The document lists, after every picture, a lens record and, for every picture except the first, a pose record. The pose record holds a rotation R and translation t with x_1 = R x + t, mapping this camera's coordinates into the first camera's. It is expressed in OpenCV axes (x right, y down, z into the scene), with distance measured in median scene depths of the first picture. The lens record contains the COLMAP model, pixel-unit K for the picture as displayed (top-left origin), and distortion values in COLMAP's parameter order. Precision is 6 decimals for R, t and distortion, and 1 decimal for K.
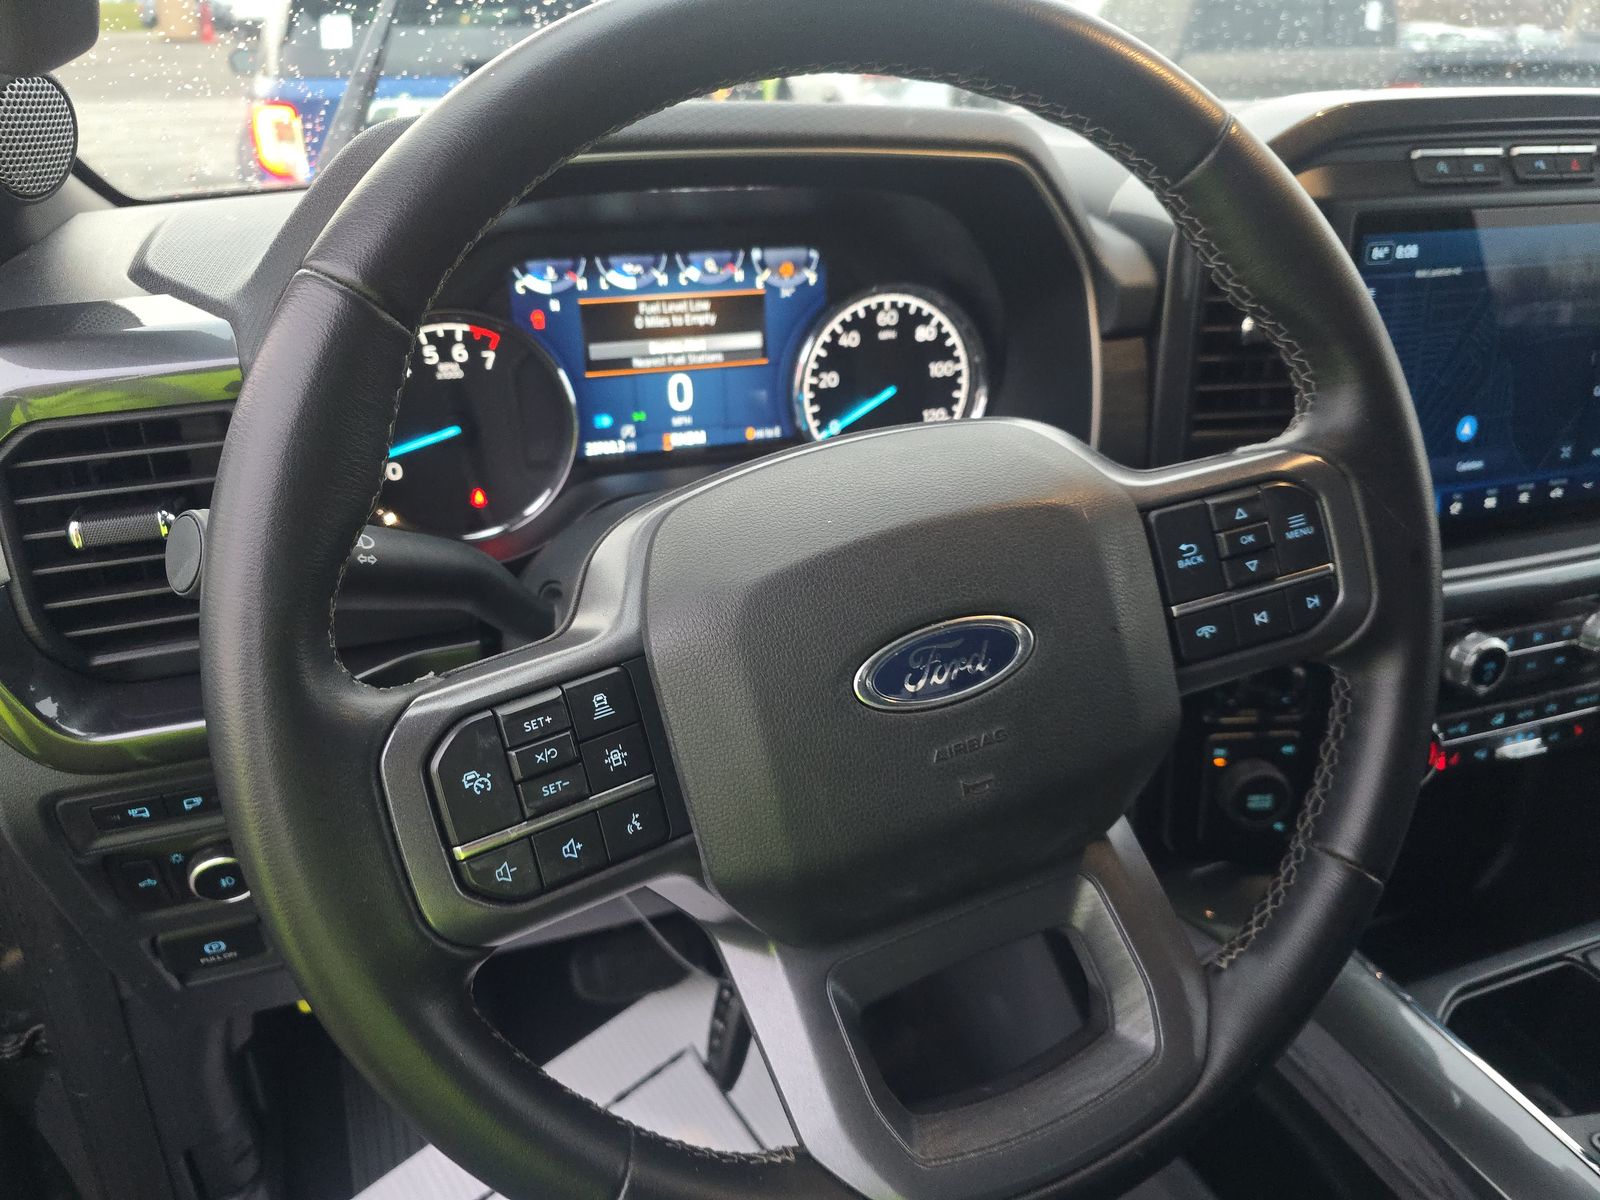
lens RADIAL K [[1156.3, 0, 825.6], [0, 1156.3, 598.9], [0, 0, 1]] dist [0.002496, -0.066635]
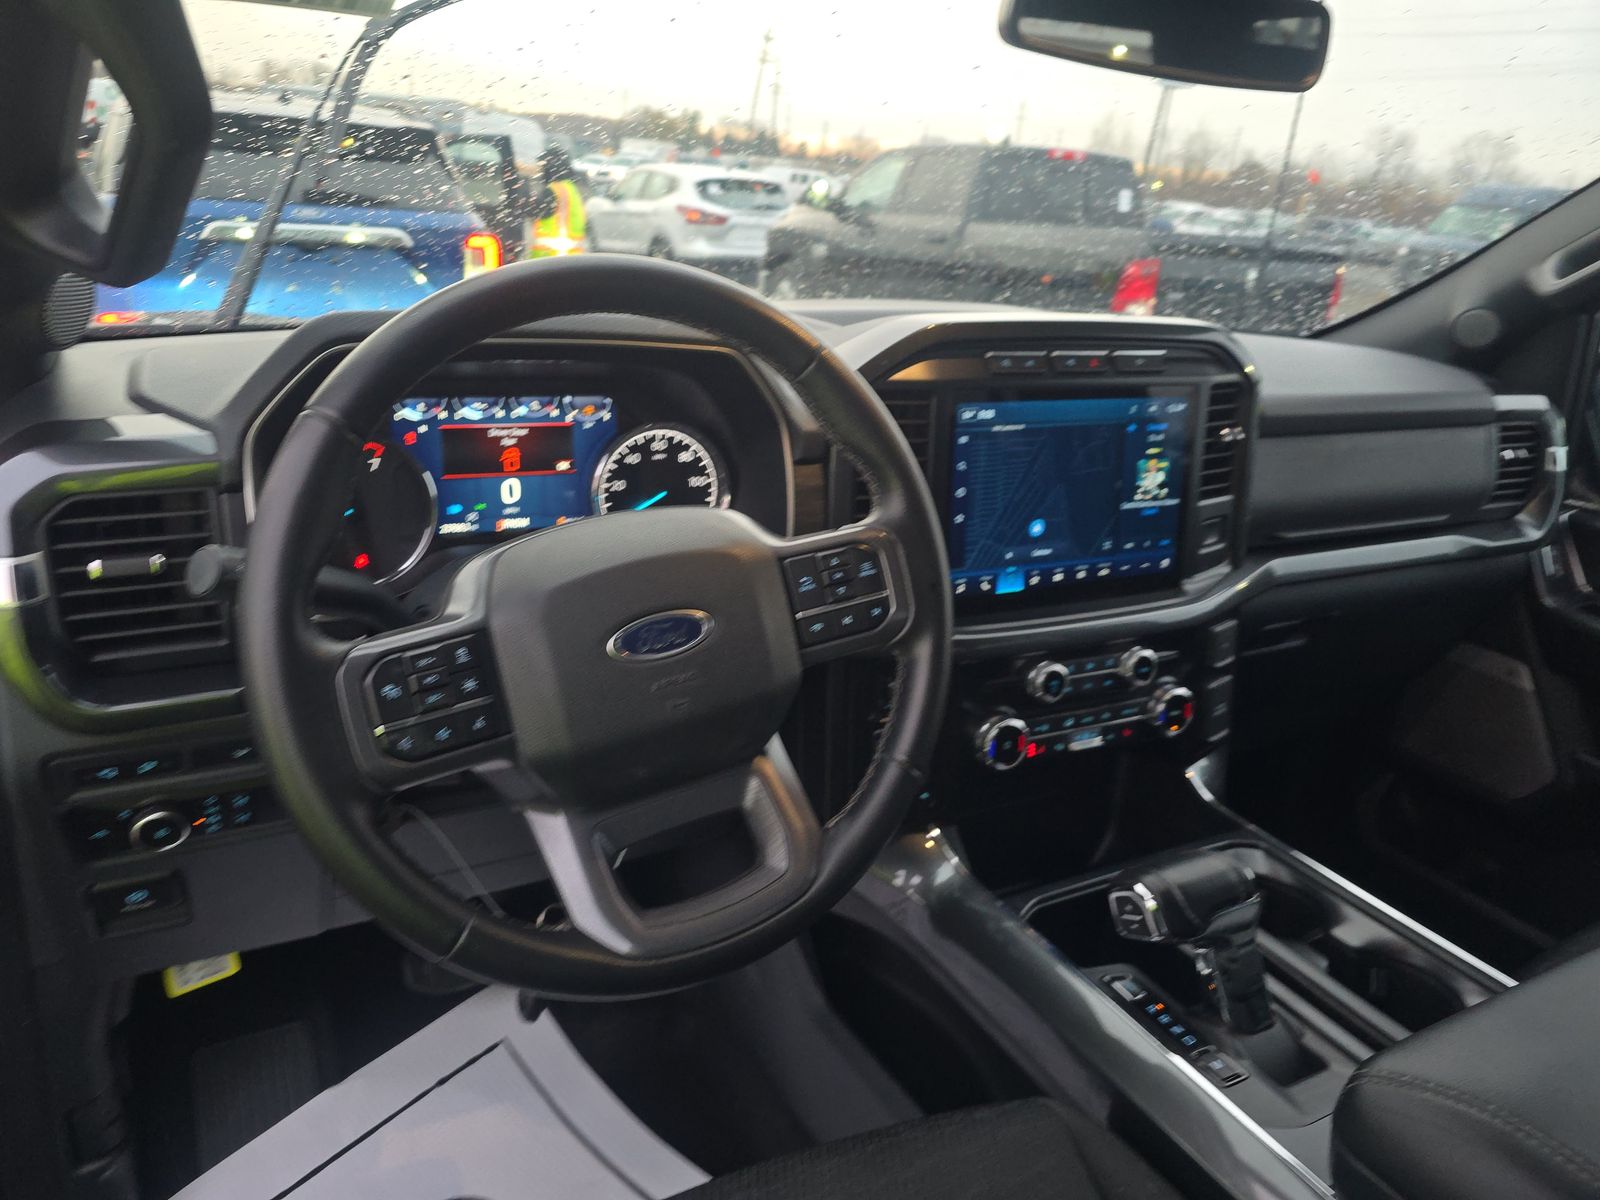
lens RADIAL K [[1156.3, 0, 825.6], [0, 1156.3, 598.9], [0, 0, 1]] dist [0.002496, -0.066635]
pose [[0.989023, 0.015232, 0.146974, 0.051931], [0.000143, 0.994574, -0.104035, 0.103679], [-0.147761, 0.102914, 0.983654, -0.455643]]
